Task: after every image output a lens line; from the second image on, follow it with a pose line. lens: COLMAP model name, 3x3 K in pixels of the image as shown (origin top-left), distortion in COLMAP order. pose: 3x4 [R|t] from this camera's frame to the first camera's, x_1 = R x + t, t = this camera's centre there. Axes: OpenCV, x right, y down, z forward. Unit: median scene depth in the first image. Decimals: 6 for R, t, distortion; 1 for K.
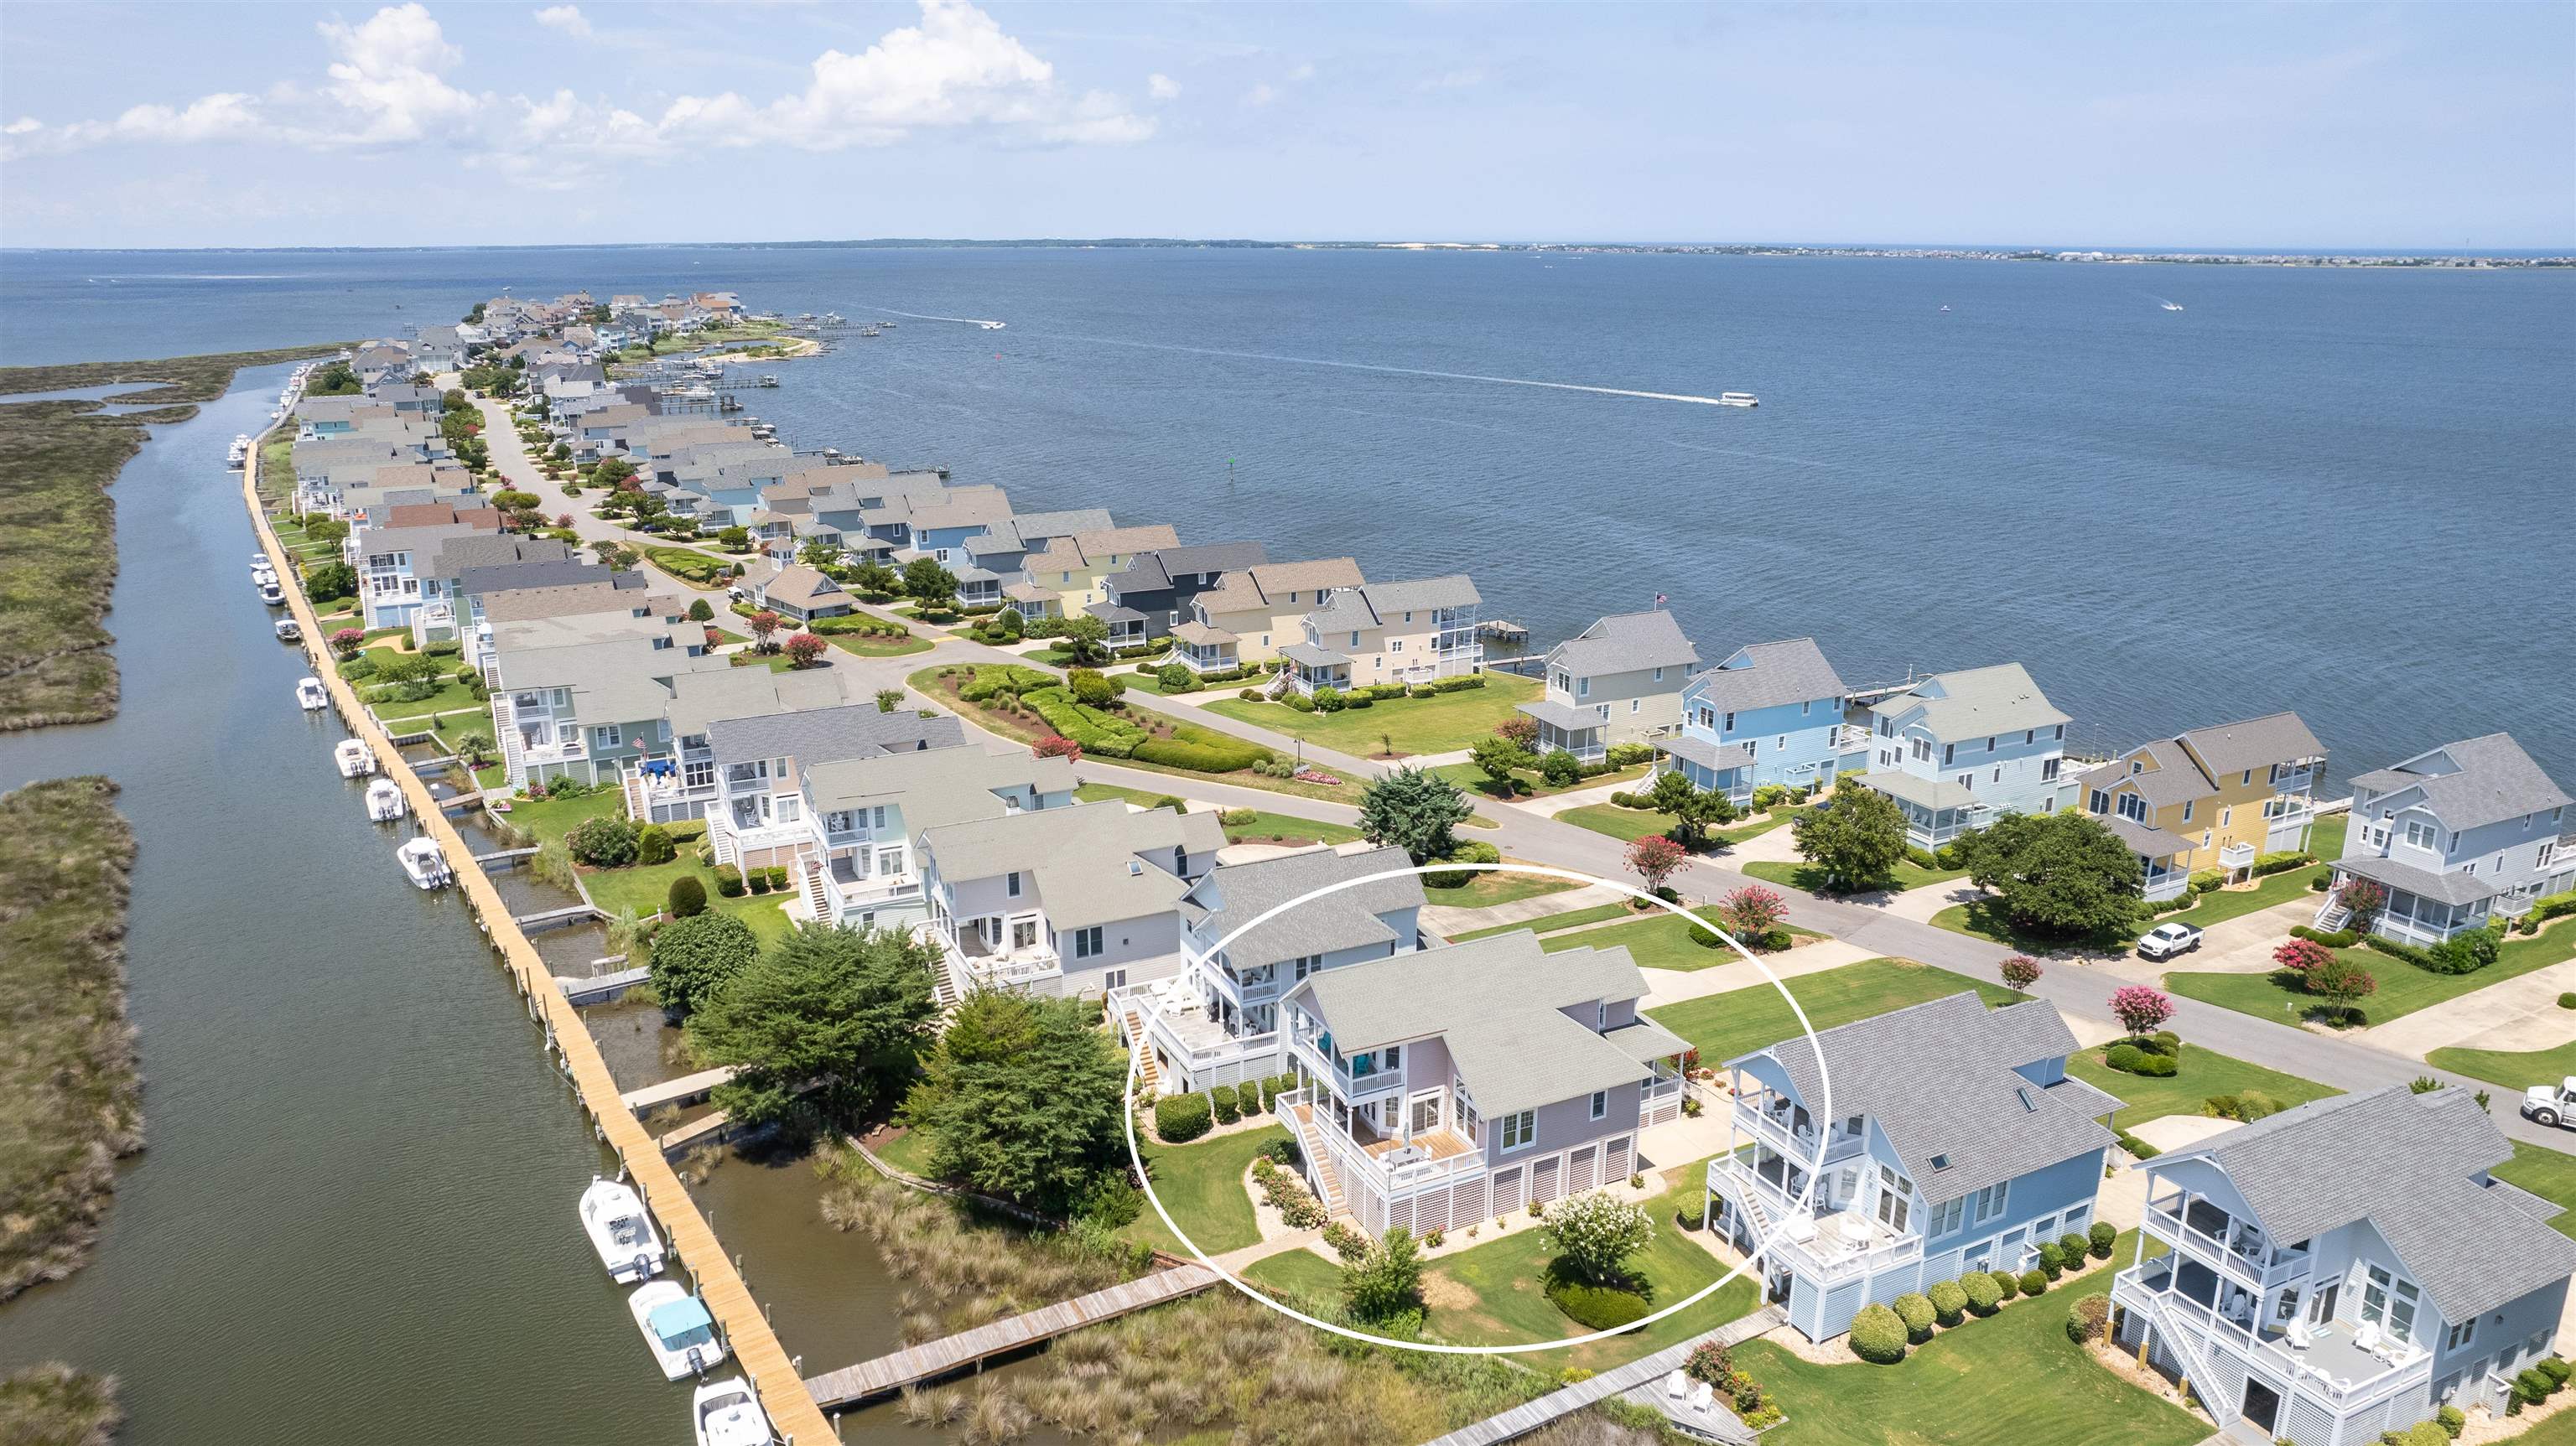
lens RADIAL K [[1710.7, 0, 1271.6], [0, 1710.7, 731.4], [0, 0, 1]] dist [-0.080098, 0.075466]
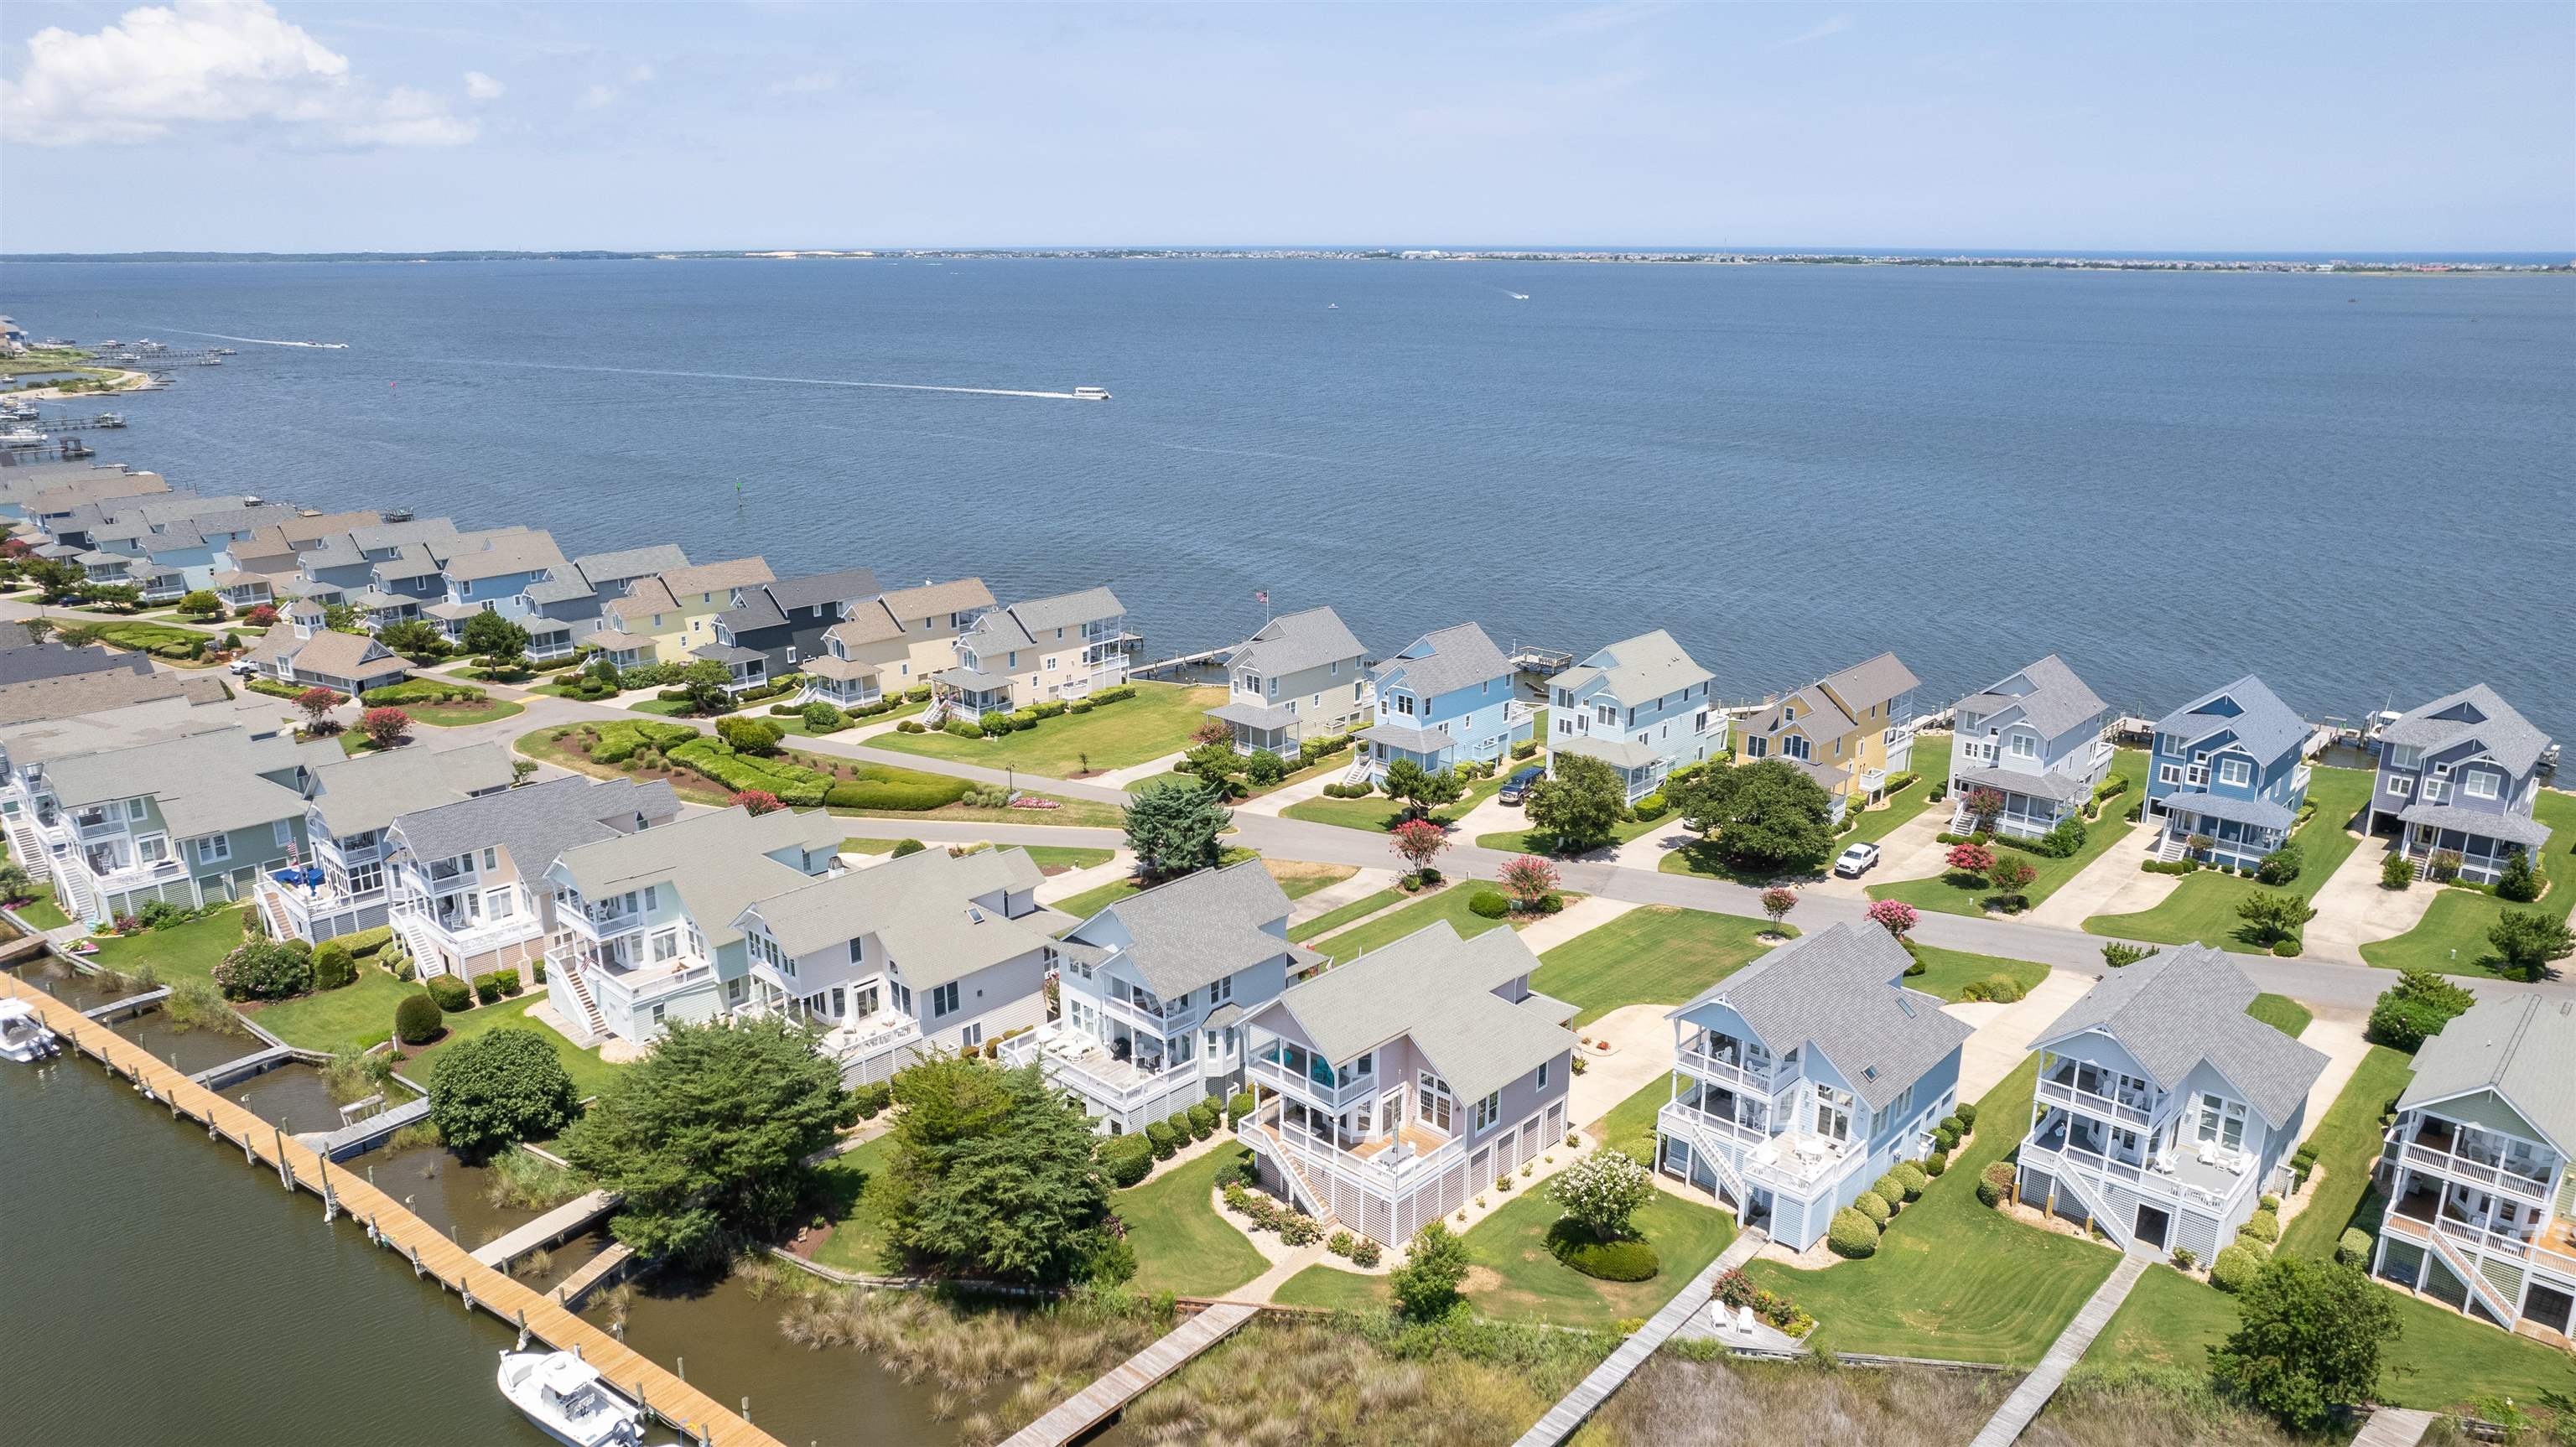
lens RADIAL K [[1710.8, 0, 1271.6], [0, 1710.8, 731.9], [0, 0, 1]] dist [-0.080098, 0.075466]
pose [[0.937033, -0.098518, 0.335057, -0.191571], [0.099438, 0.994939, 0.014453, -0.016118], [-0.334786, 0.019775, 0.942087, 0.034859]]
